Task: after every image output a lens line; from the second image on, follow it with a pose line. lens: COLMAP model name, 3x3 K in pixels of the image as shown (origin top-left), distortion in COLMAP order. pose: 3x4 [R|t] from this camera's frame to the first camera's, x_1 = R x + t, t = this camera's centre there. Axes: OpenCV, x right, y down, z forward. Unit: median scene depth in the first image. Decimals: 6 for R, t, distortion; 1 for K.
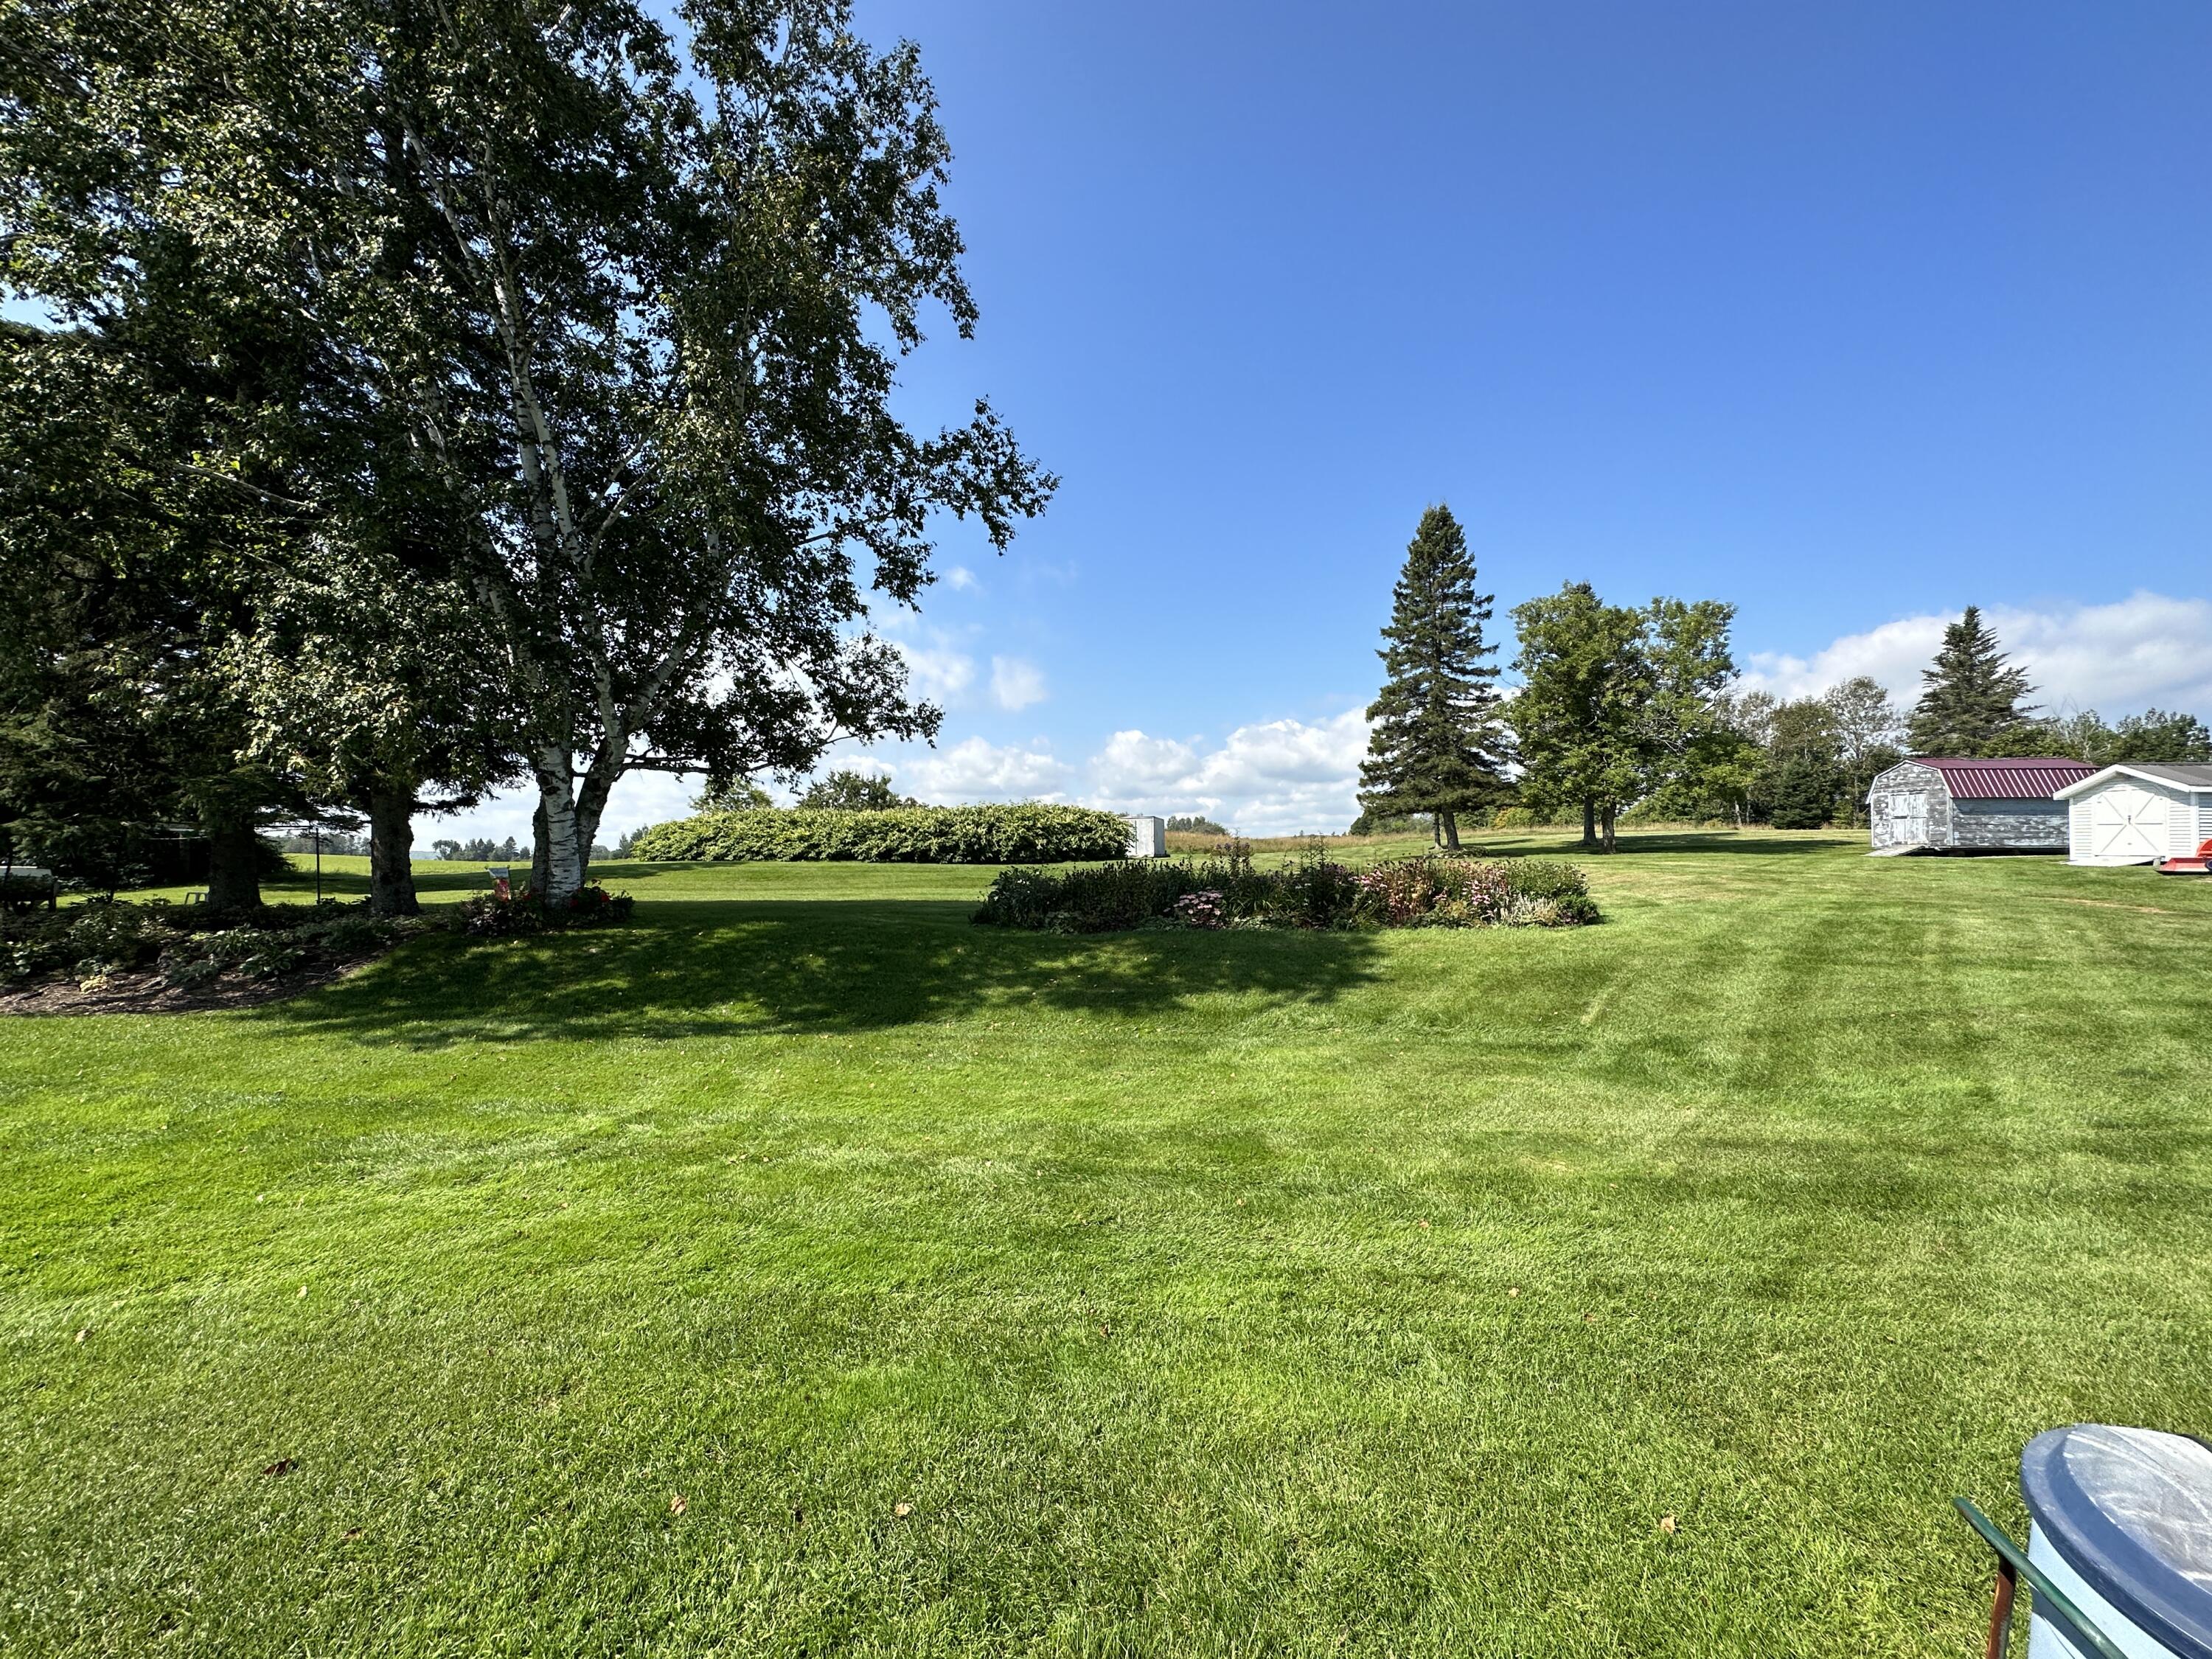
lens RADIAL K [[891.3, 0, 1118.5], [0, 891.3, 826.4], [0, 0, 1]] dist [-0.001454, 0.000709]
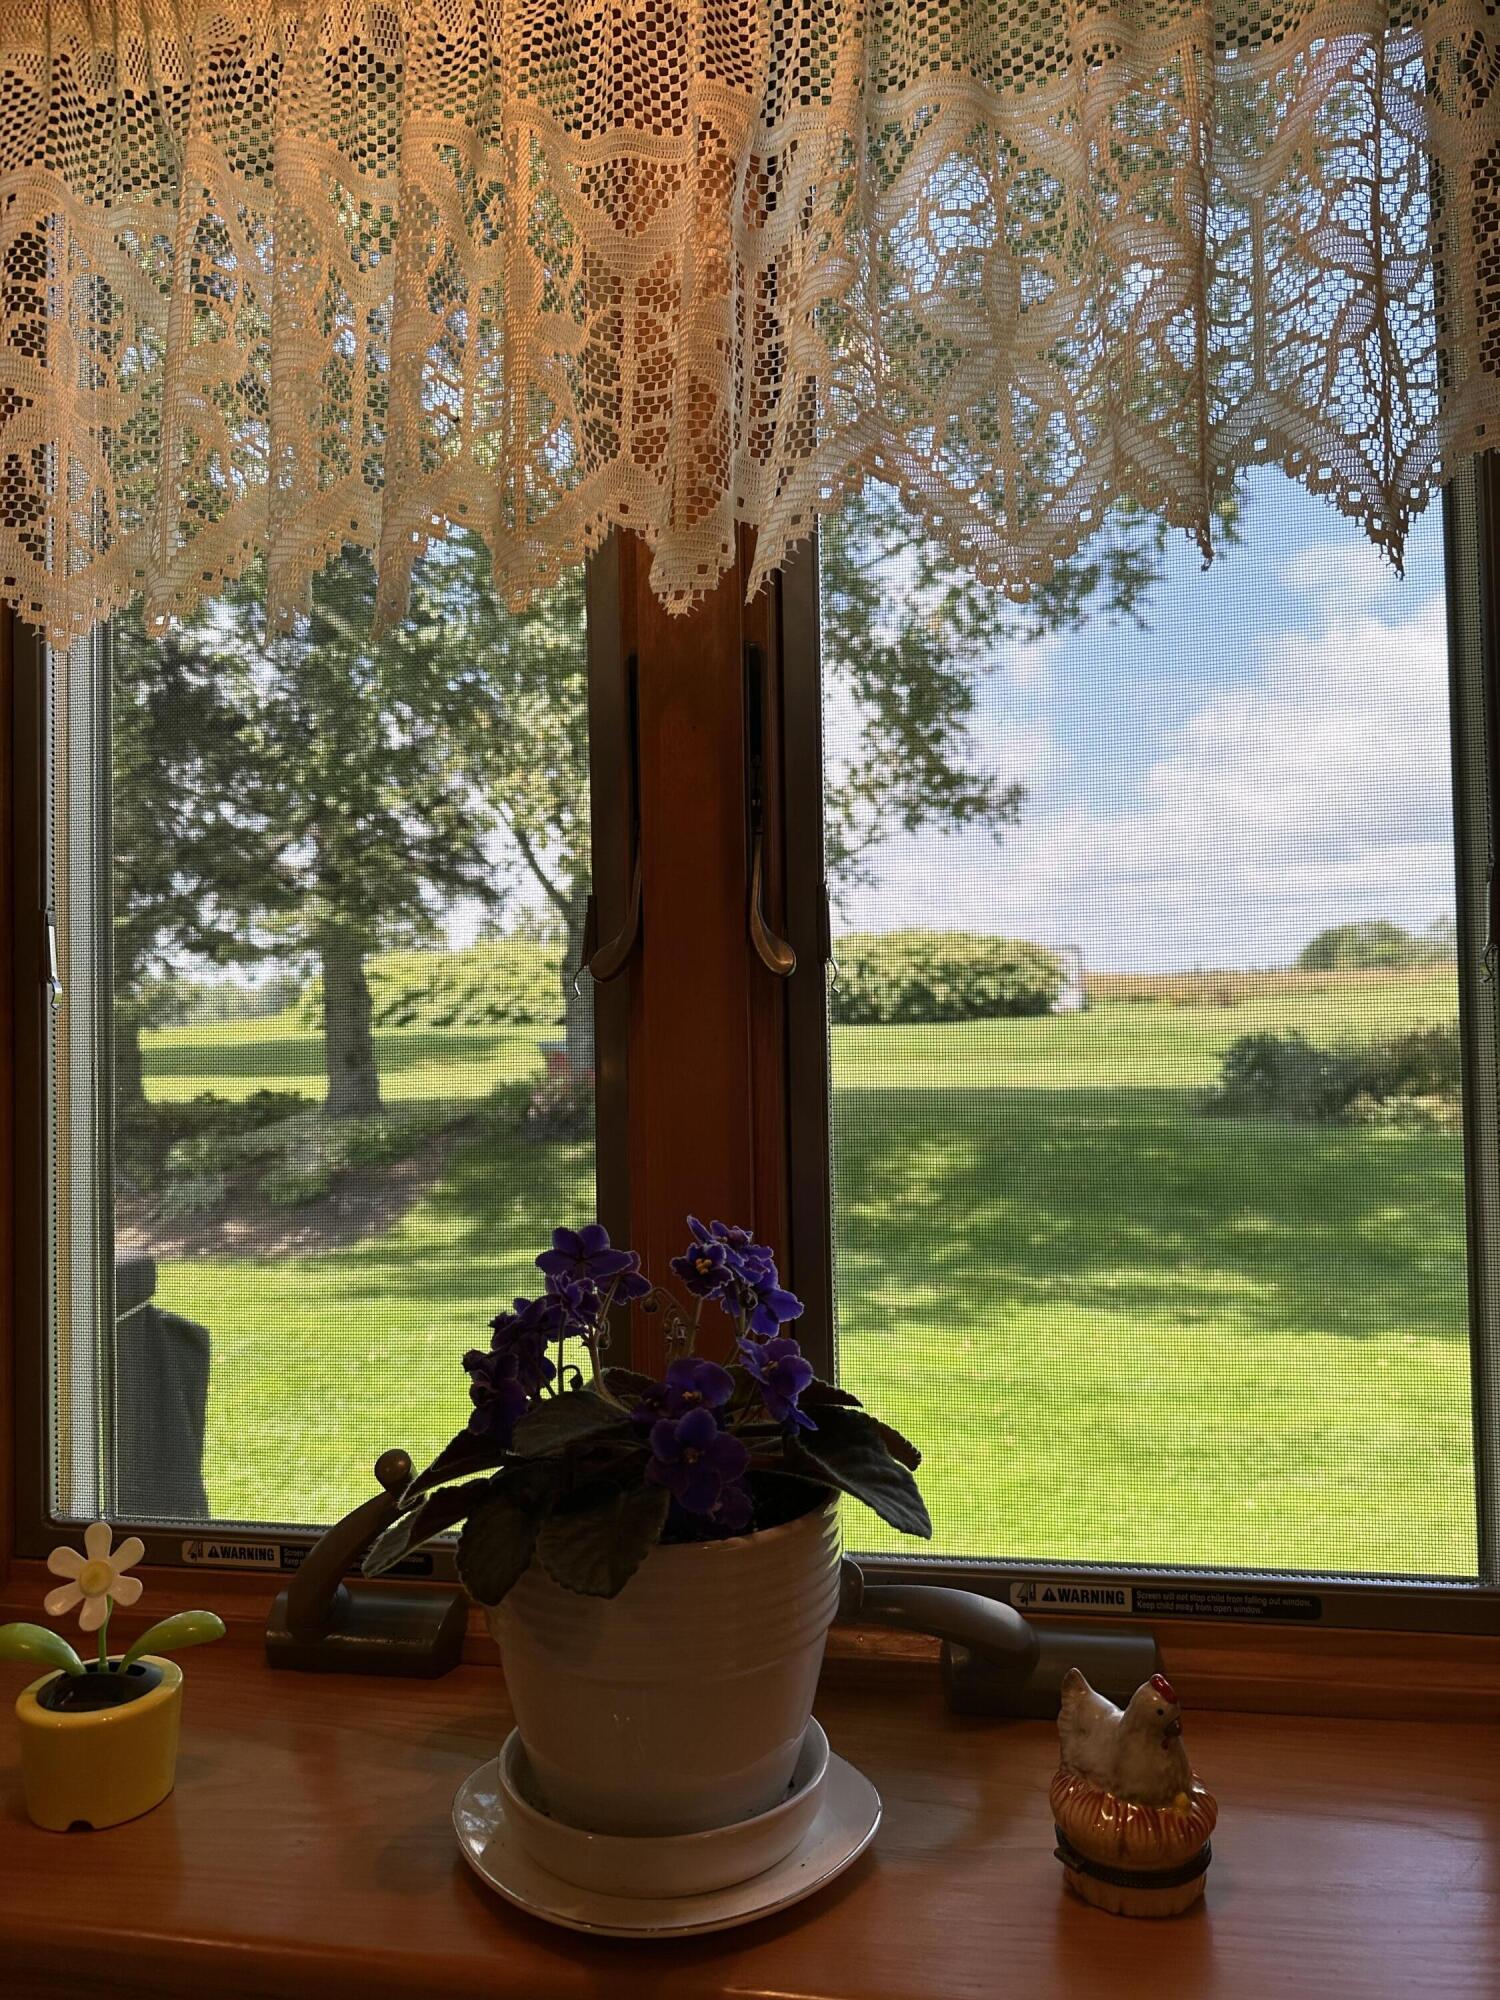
lens RADIAL K [[1408.2, 0, 744.5], [0, 1408.2, 1000.8], [0, 0, 1]] dist [0.026799, -0.054466]
pose [[0.994336, -0.016914, -0.104927, -0.133665], [0.019684, 0.999483, 0.025414, -0.002937], [0.104443, -0.027336, 0.994155, -0.011885]]
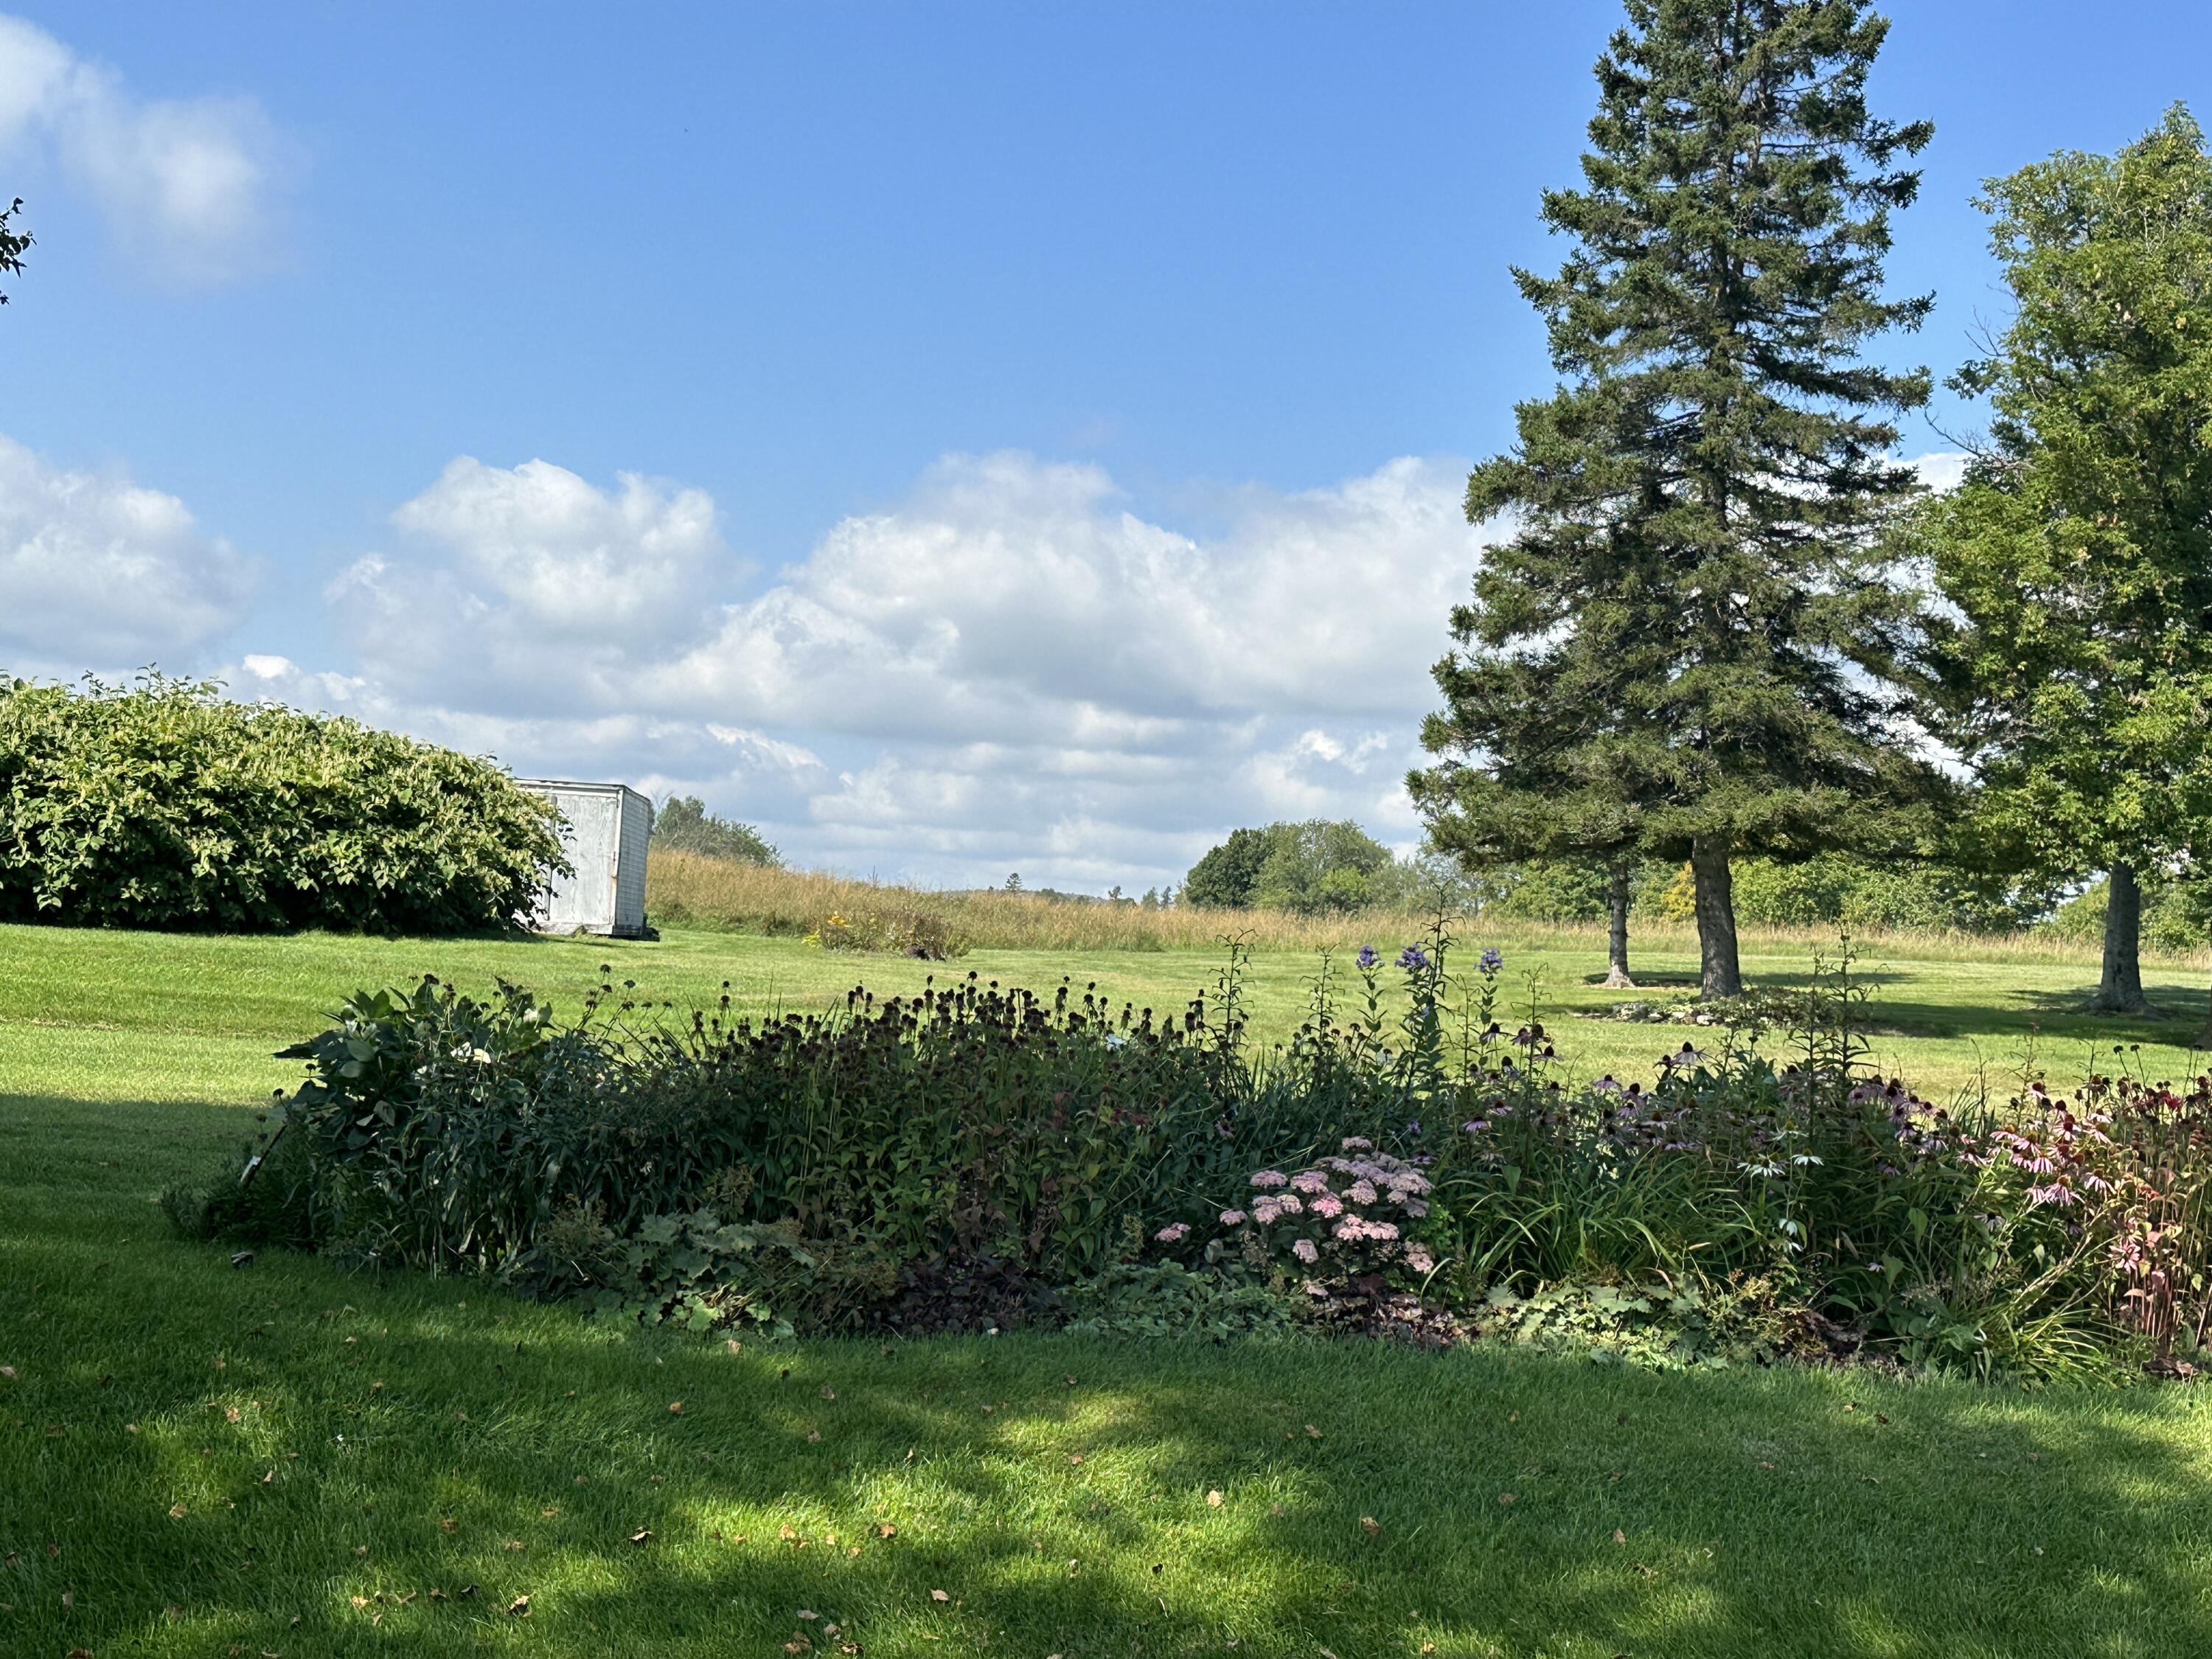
lens RADIAL K [[3010.9, 0, 1120.4], [0, 3010.9, 831.9], [0, 0, 1]] dist [0.128833, 0.000000]
pose [[0.967467, 0.083179, 0.238931, -0.048322], [-0.082655, 0.996503, -0.012229, 0.002018], [-0.239113, -0.007918, 0.970960, 0.097823]]
